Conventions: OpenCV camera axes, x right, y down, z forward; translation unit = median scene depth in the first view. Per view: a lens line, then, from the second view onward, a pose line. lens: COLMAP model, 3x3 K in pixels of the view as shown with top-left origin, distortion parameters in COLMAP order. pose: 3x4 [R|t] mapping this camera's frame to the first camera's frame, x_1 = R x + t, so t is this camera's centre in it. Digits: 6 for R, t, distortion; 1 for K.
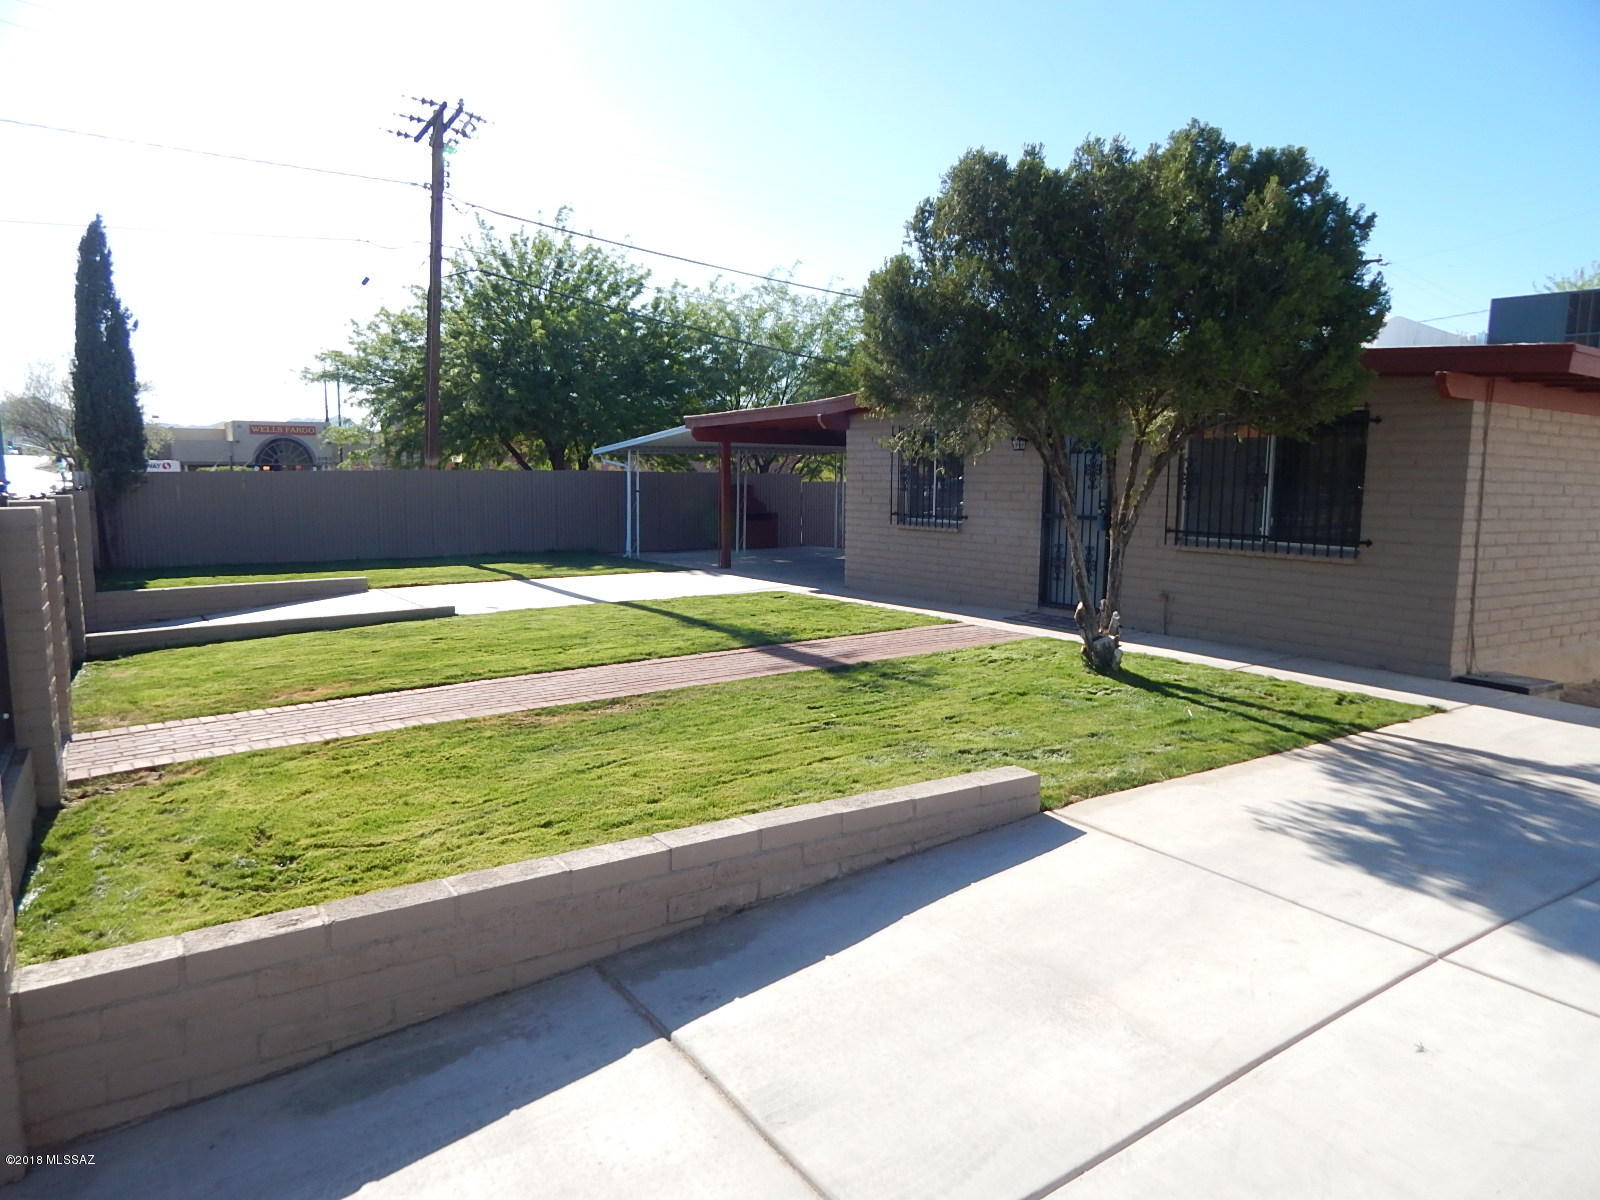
lens RADIAL K [[1074.5, 0, 800.0], [0, 1074.5, 600.0], [0, 0, 1]] dist [0.020365, -0.000297]
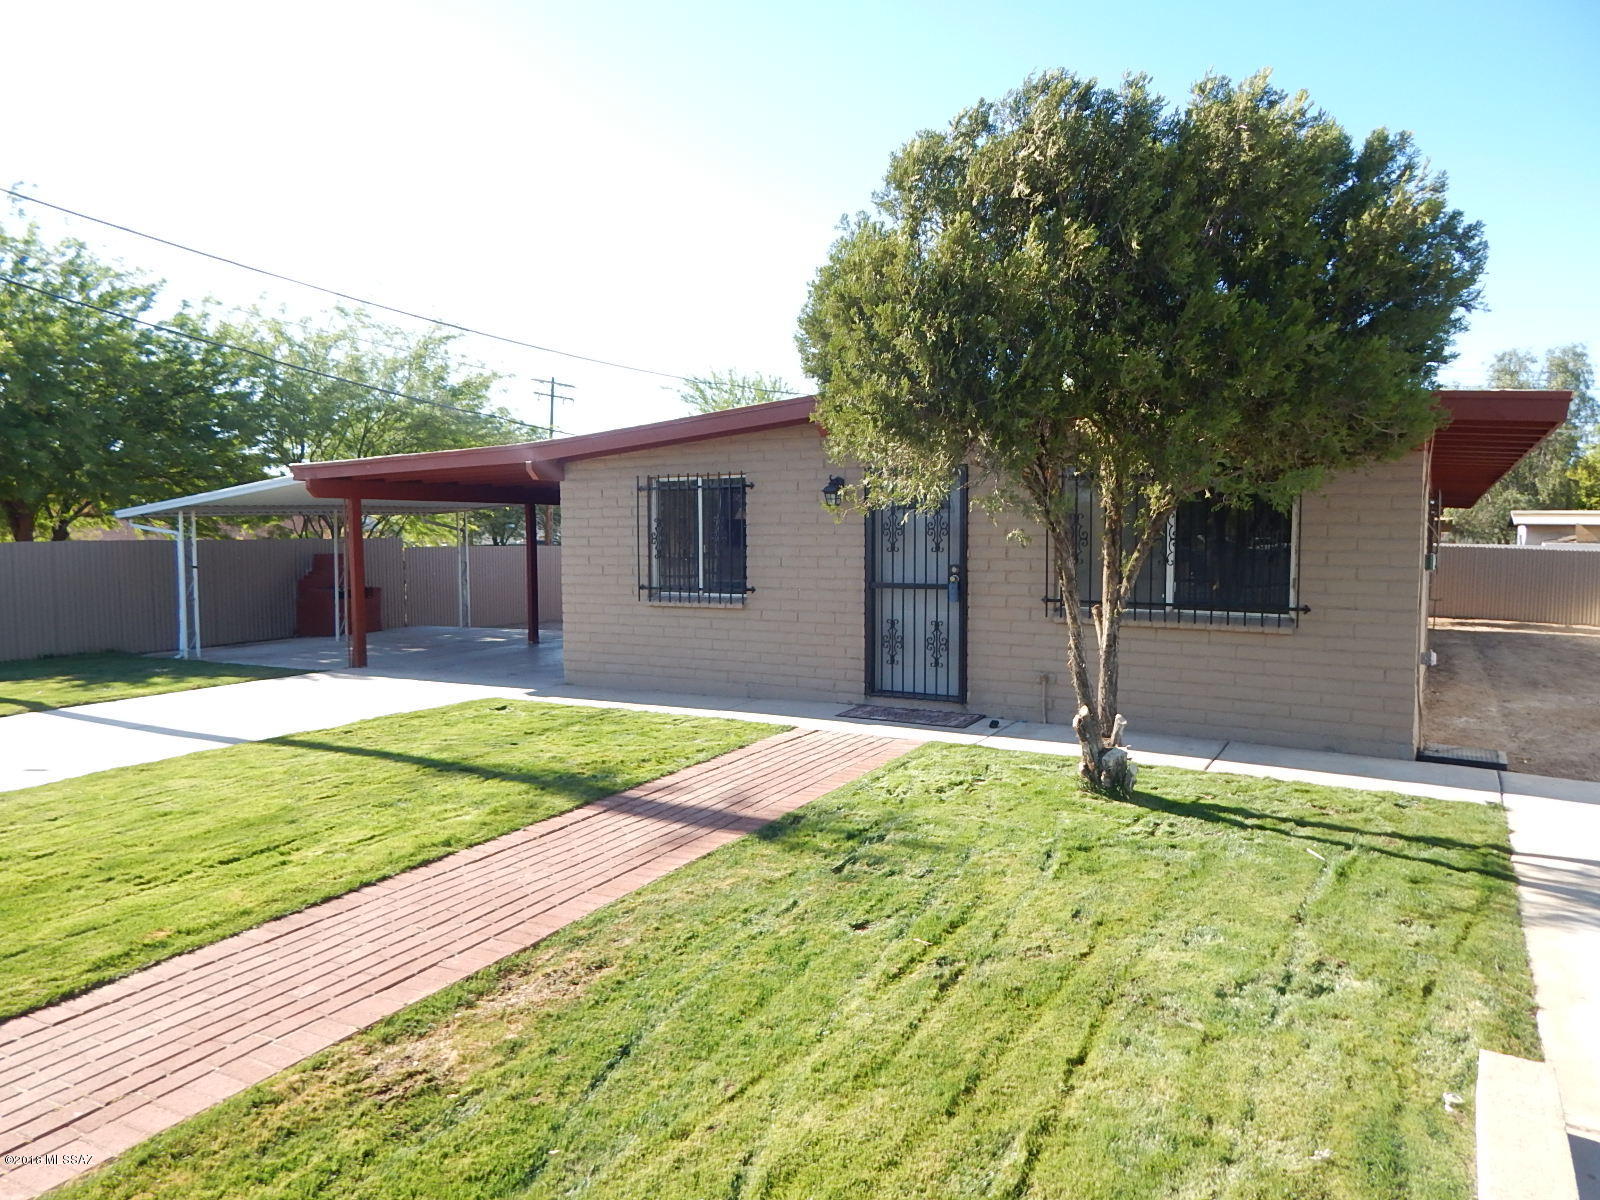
lens RADIAL K [[1107.5, 0, 799.7], [0, 1107.5, 562.0], [0, 0, 1]] dist [0.045280, -0.002065]
pose [[0.910077, -0.029769, 0.413370, -0.175805], [0.065987, 0.995101, -0.073615, -0.039461], [-0.409153, 0.094272, 0.907583, 0.270811]]
